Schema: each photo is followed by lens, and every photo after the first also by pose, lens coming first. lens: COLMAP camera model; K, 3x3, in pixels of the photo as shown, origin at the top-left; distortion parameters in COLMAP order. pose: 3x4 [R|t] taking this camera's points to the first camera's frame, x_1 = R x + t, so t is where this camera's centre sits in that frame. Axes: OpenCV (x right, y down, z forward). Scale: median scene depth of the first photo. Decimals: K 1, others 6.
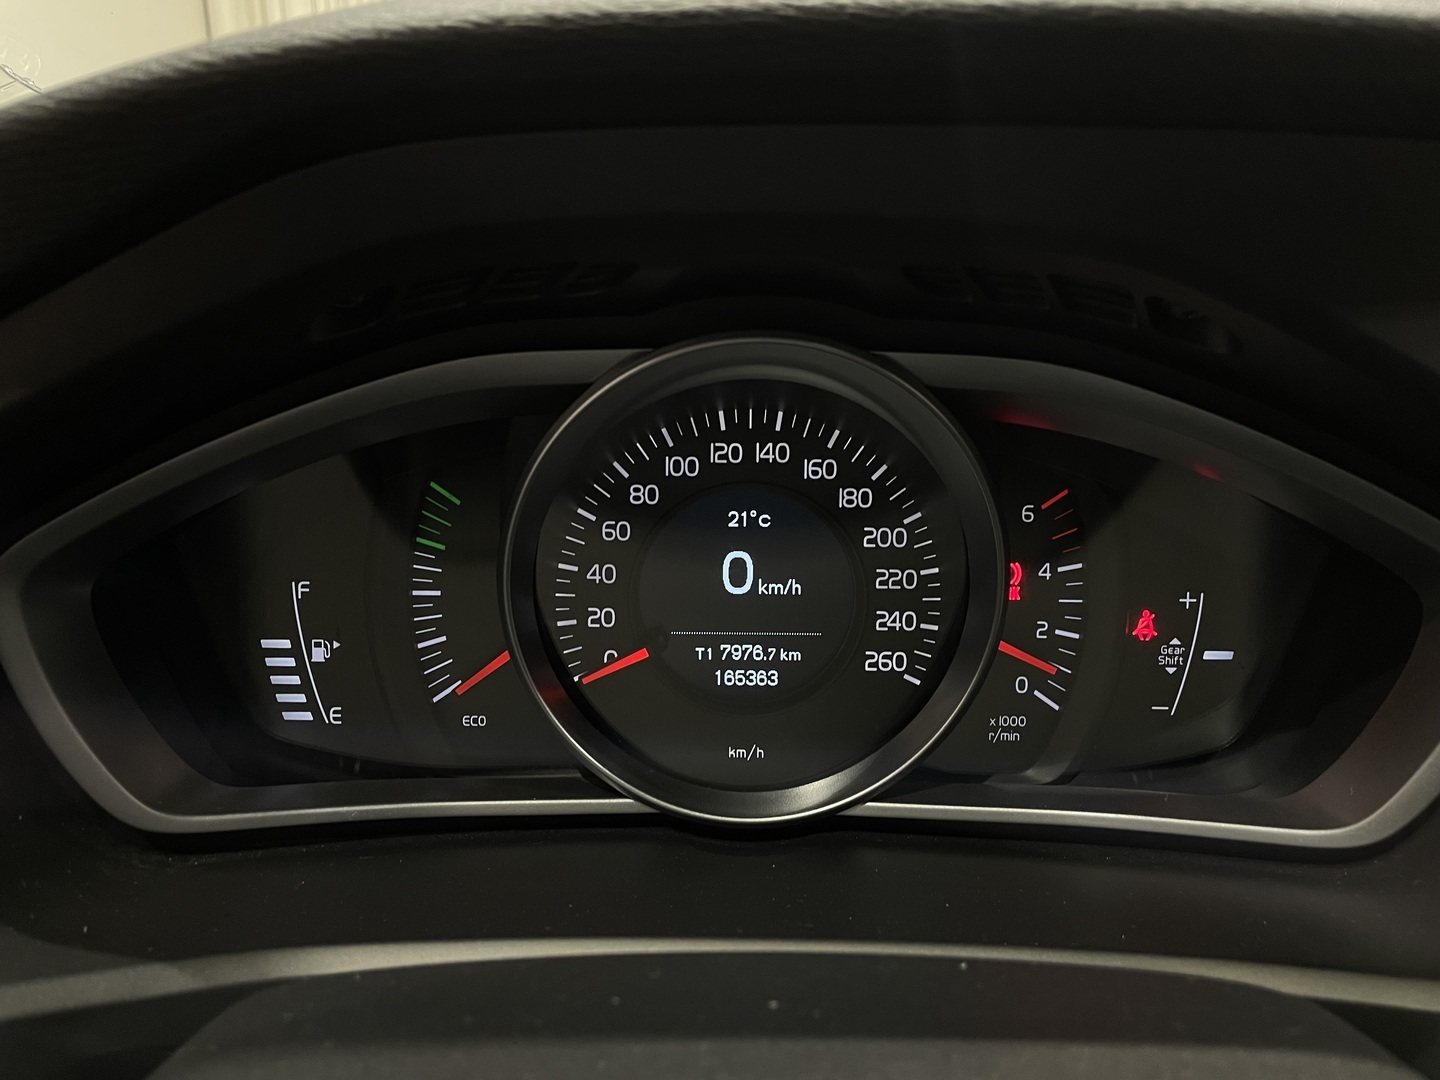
lens RADIAL K [[1094.4, 0, 720.0], [0, 1094.4, 540.0], [0, 0, 1]] dist [0.092536, -0.126012]
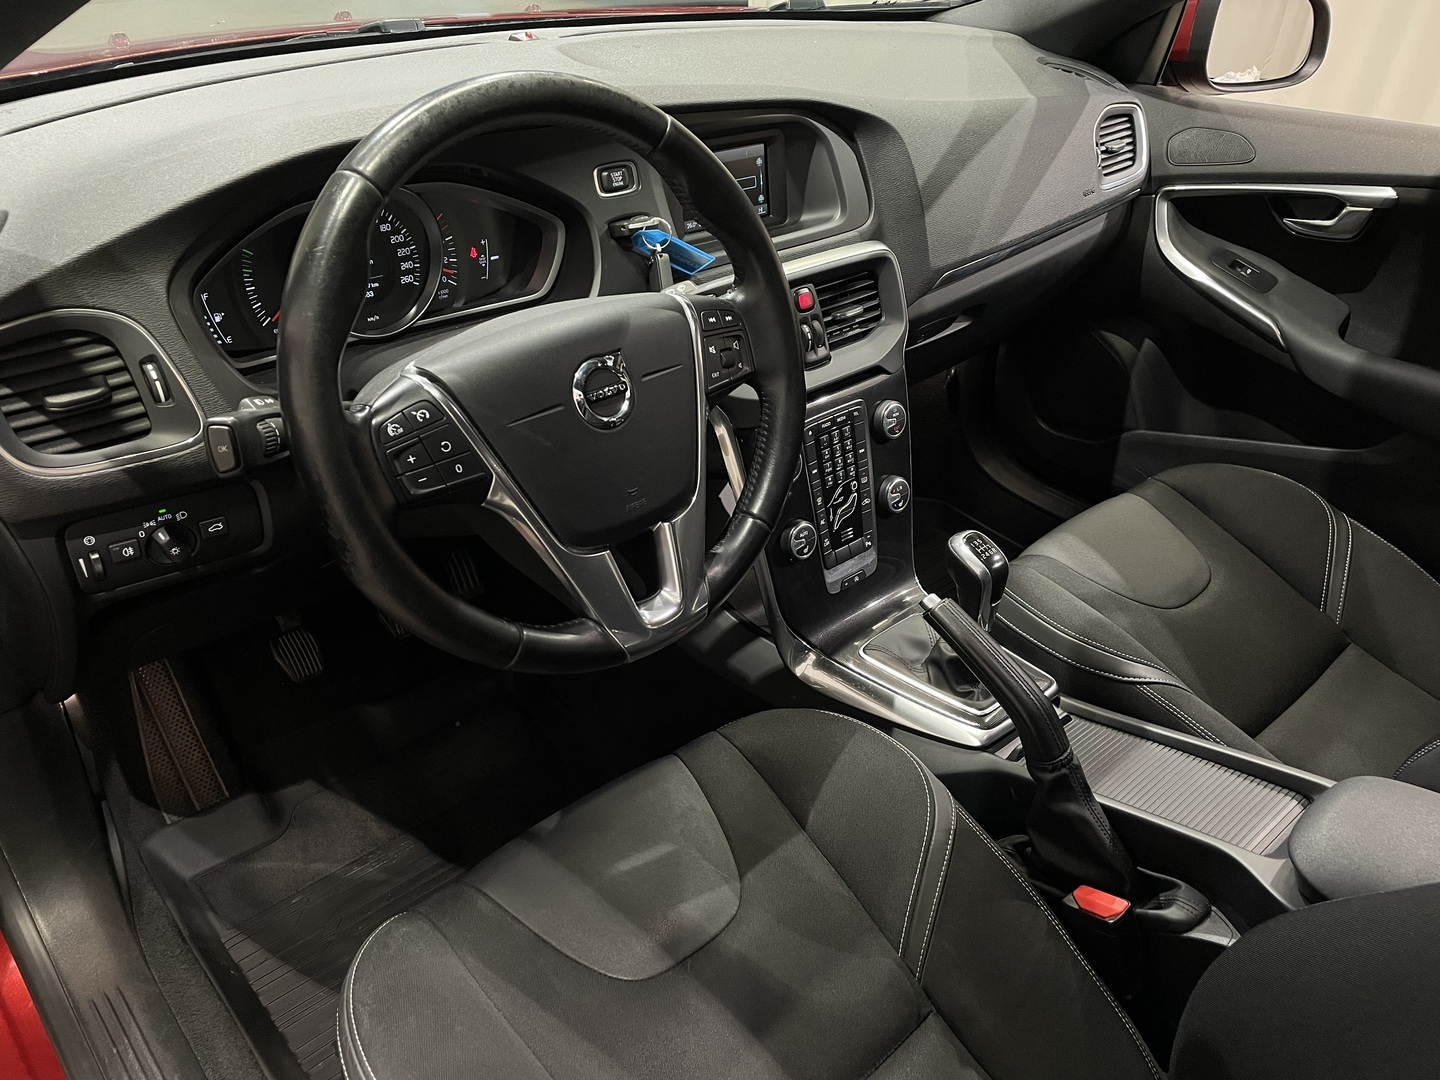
lens RADIAL K [[1094.4, 0, 720.0], [0, 1094.4, 540.0], [0, 0, 1]] dist [0.092536, -0.126012]
pose [[0.746408, -0.344146, 0.569595, -1.209454], [0.171877, 0.926557, 0.334590, -0.100733], [-0.642910, -0.151841, 0.750741, -2.020702]]
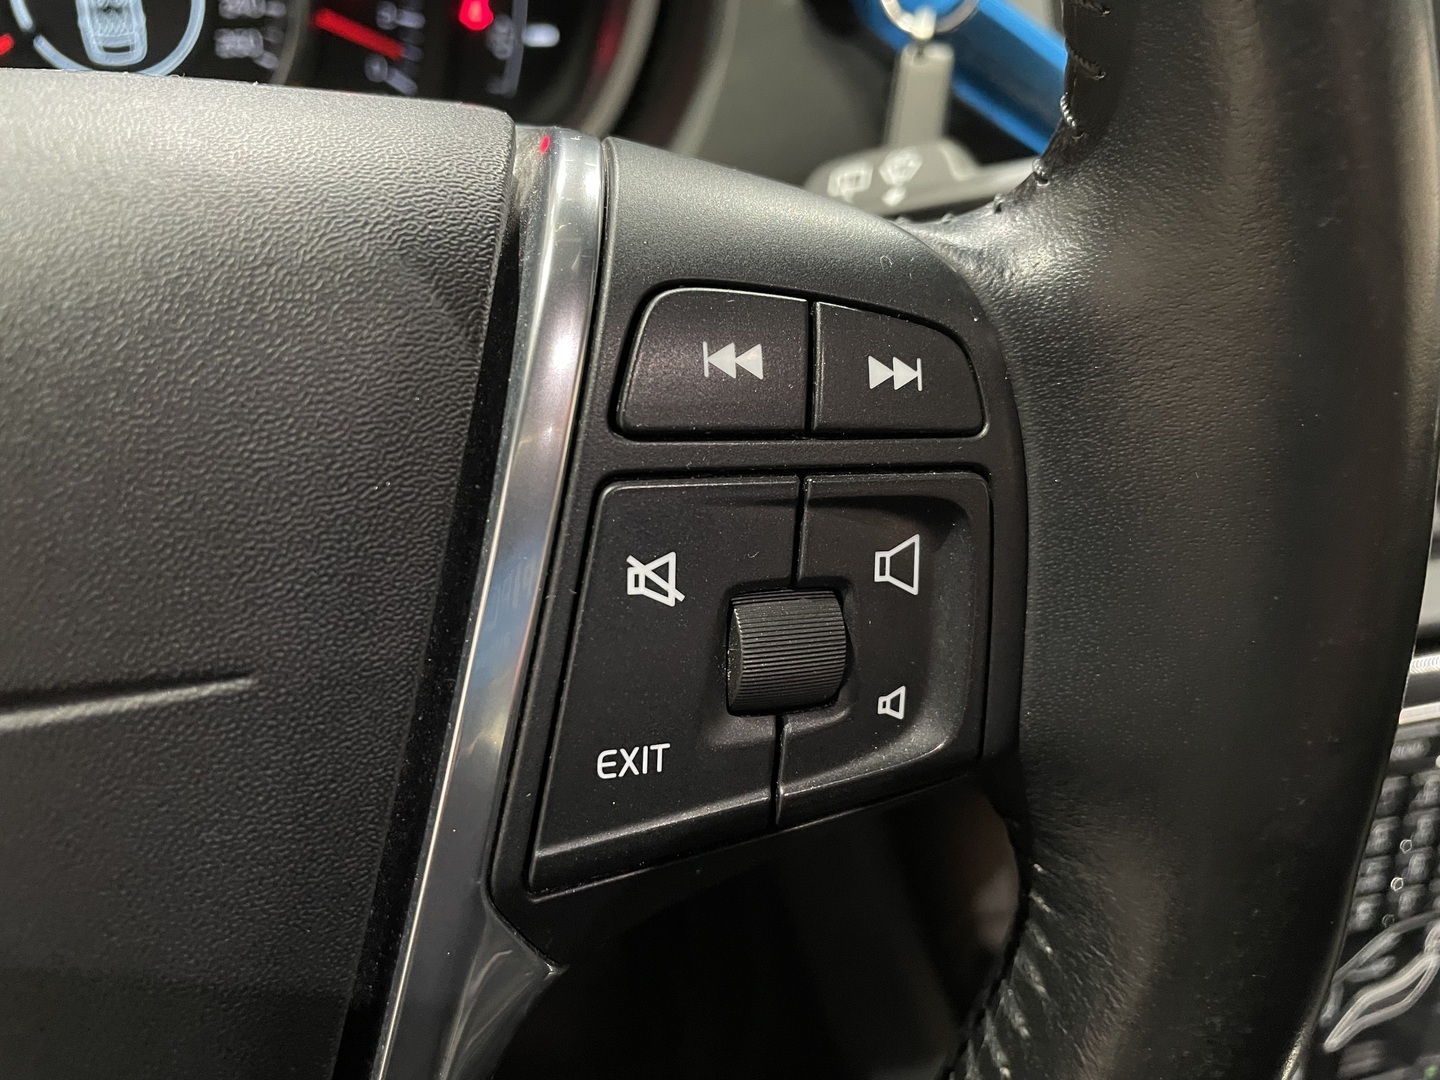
lens RADIAL K [[1094.4, 0, 720.0], [0, 1094.4, 540.0], [0, 0, 1]] dist [0.092536, -0.126012]
pose [[0.973654, -0.108289, 0.200675, 0.330244], [0.037578, 0.944209, 0.327195, 0.224837], [-0.224911, -0.311034, 0.923403, -0.328280]]
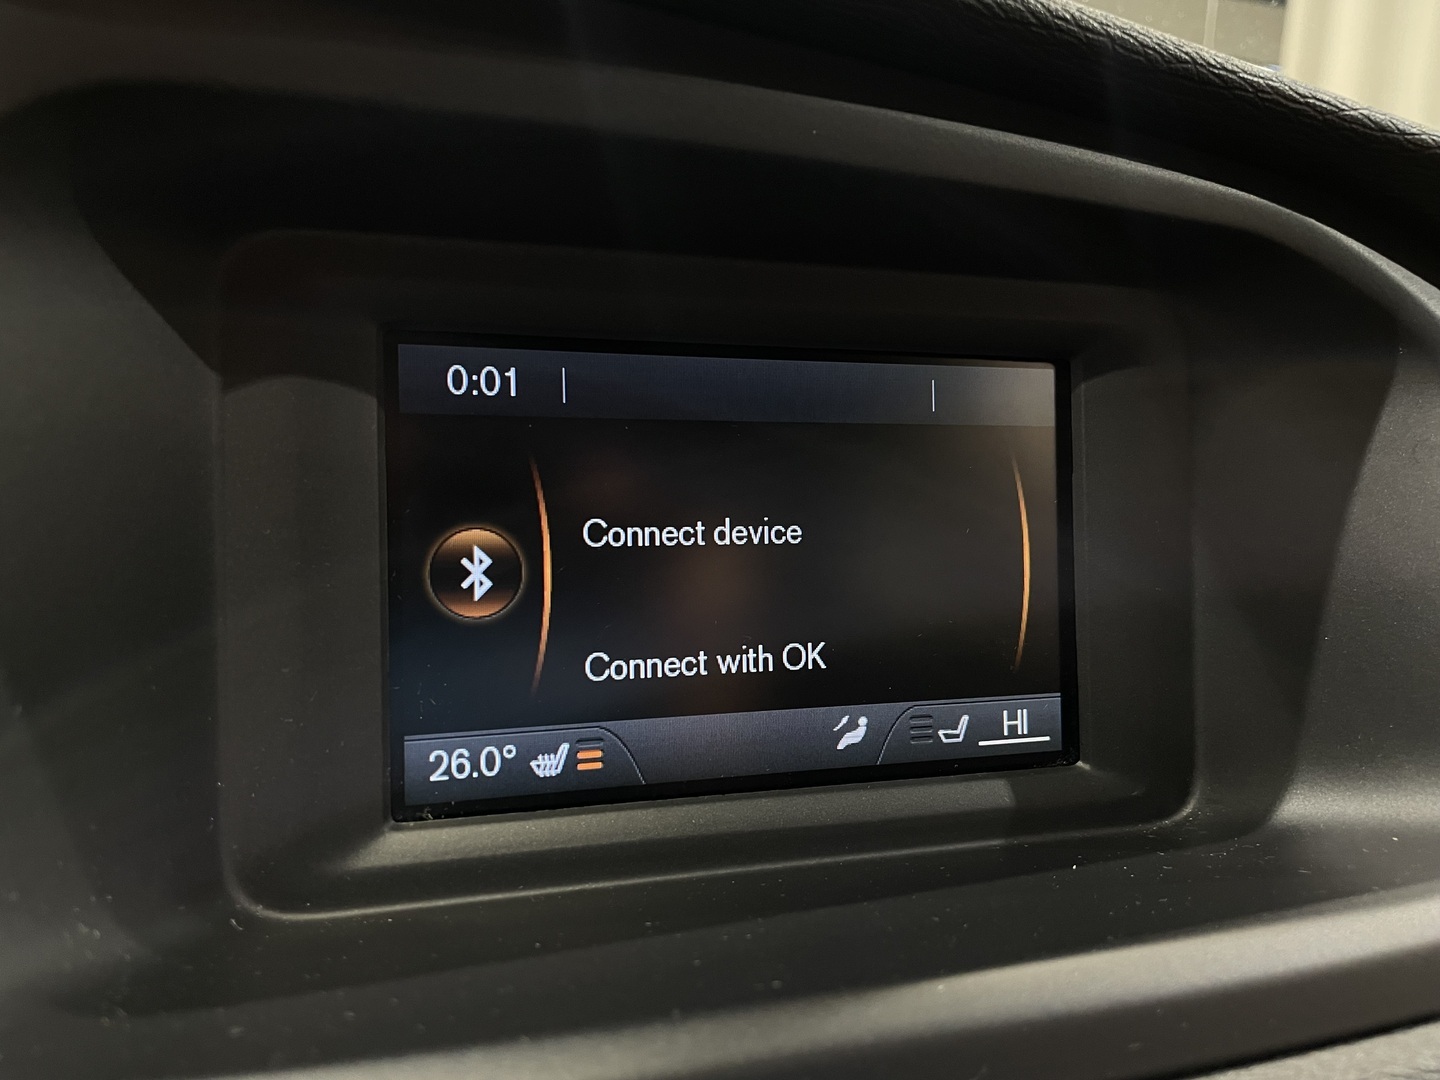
lens RADIAL K [[1094.4, 0, 720.0], [0, 1094.4, 540.0], [0, 0, 1]] dist [0.092536, -0.126012]
pose [[0.951429, -0.026338, 0.306740, 1.002291], [0.073221, 0.987104, -0.142356, 0.105933], [-0.299035, 0.157901, 0.941087, 0.251658]]
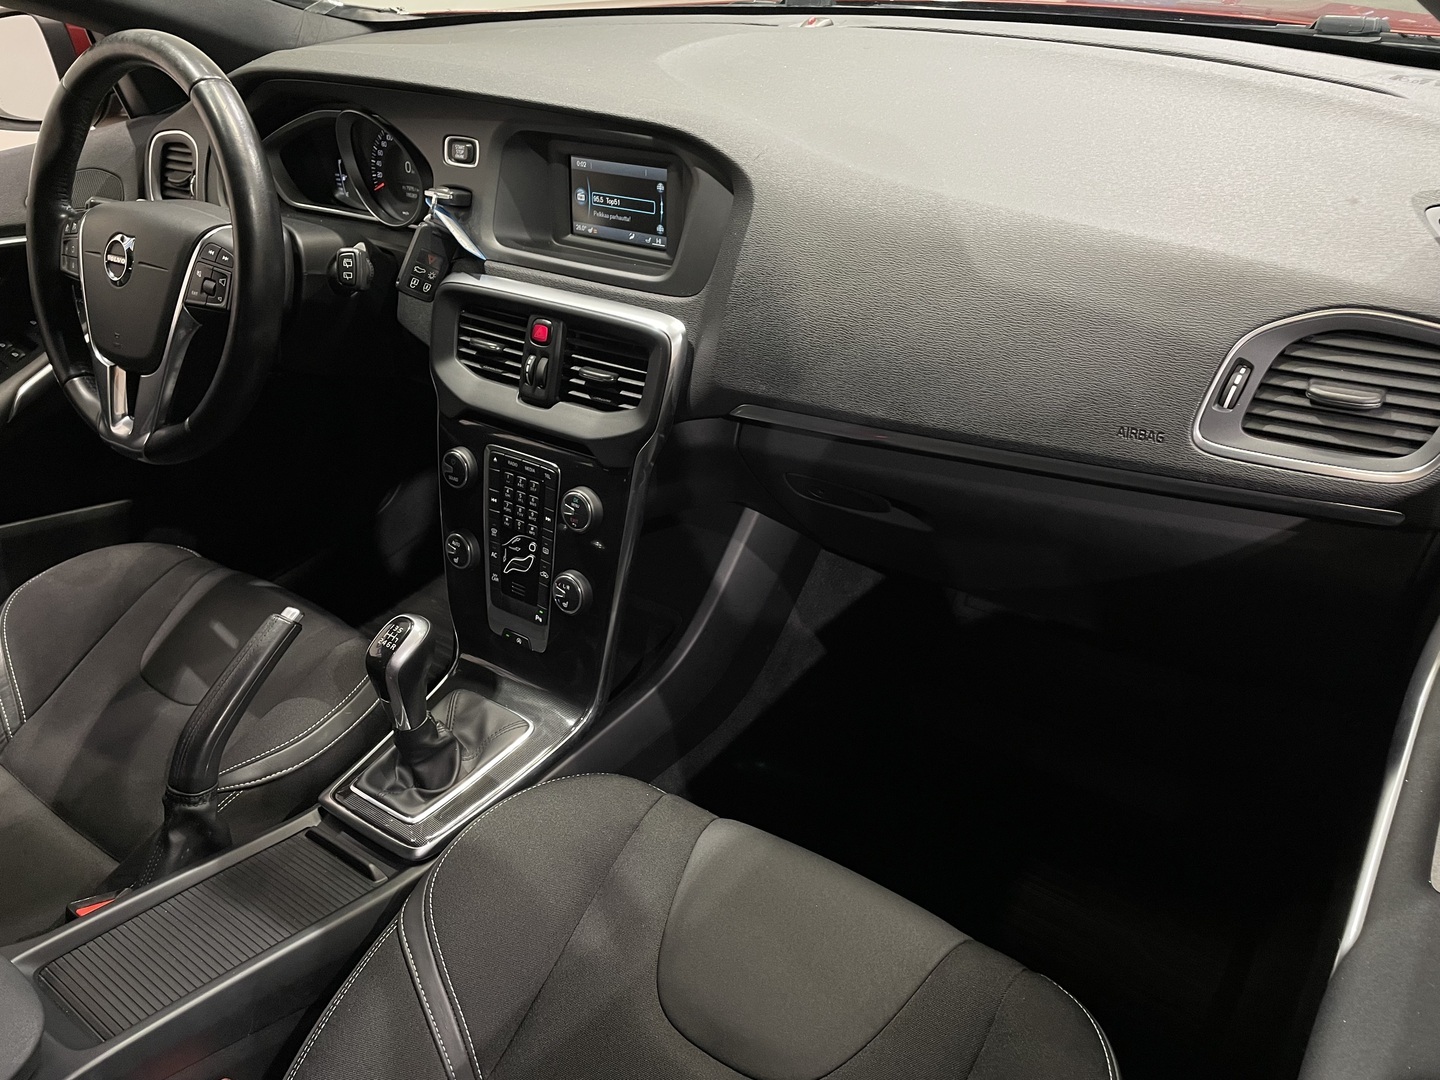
lens RADIAL K [[1094.4, 0, 720.0], [0, 1094.4, 540.0], [0, 0, 1]] dist [0.092536, -0.126012]
pose [[0.806652, 0.262750, -0.529411, 3.412211], [-0.096697, 0.942348, 0.320358, -0.093412], [0.583063, -0.207225, 0.785554, -1.784446]]
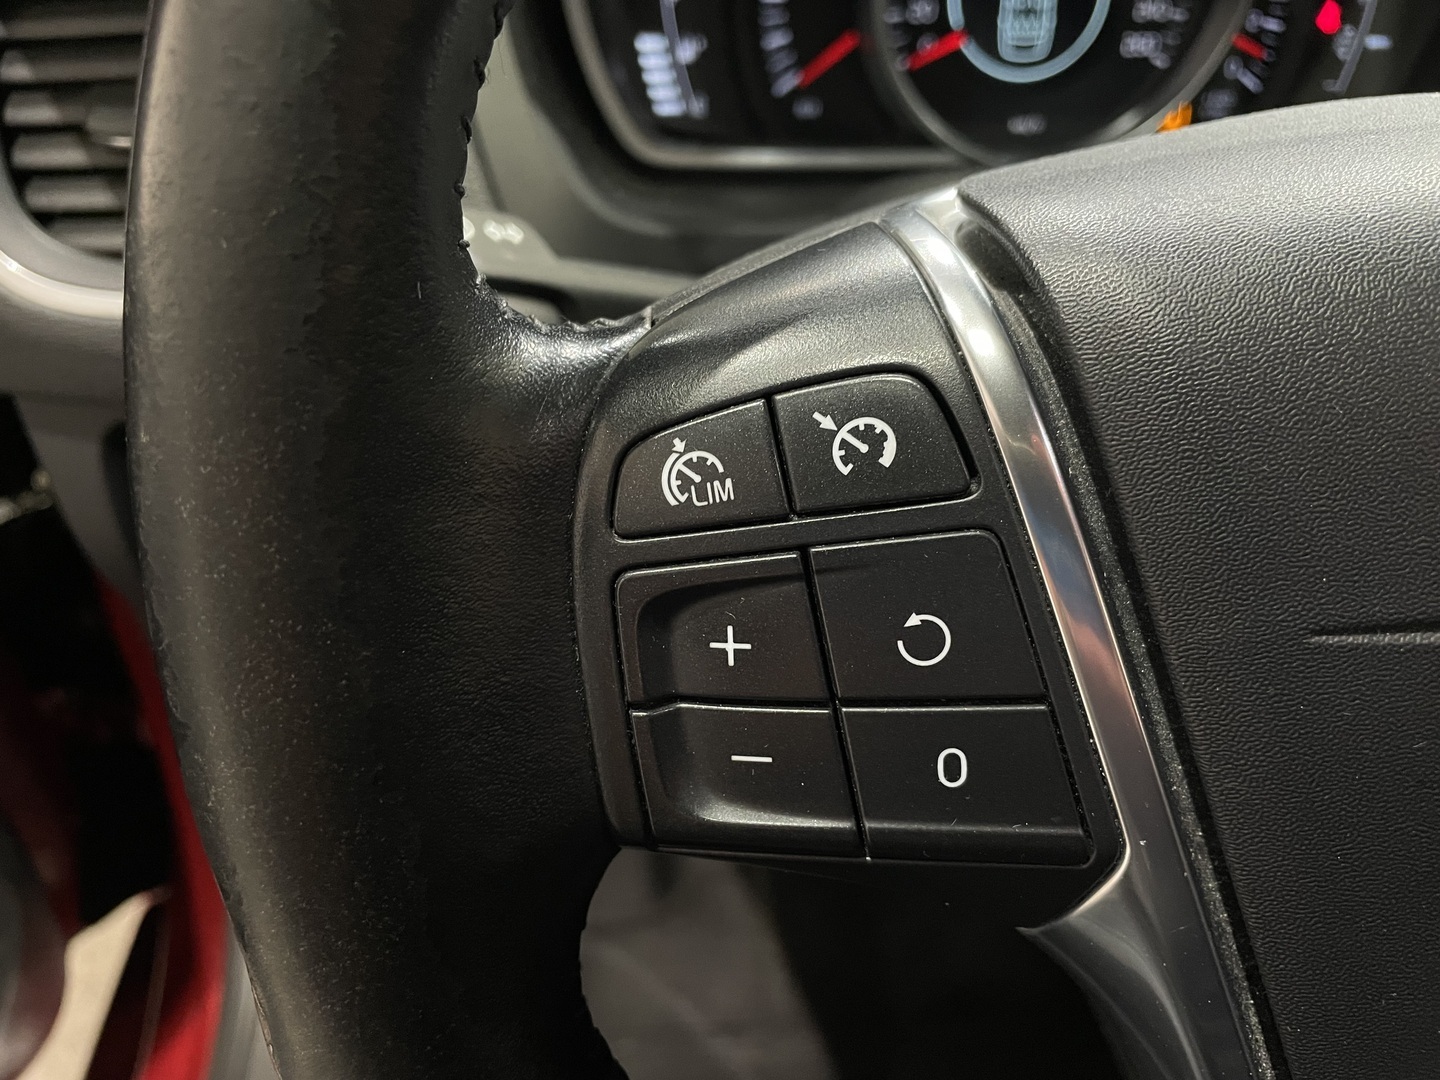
lens RADIAL K [[1094.4, 0, 720.0], [0, 1094.4, 540.0], [0, 0, 1]] dist [0.092536, -0.126012]
pose [[0.998174, -0.036021, 0.048492, -0.406959], [0.017047, 0.938102, 0.345939, 0.188244], [-0.057951, -0.344481, 0.937003, -0.375628]]
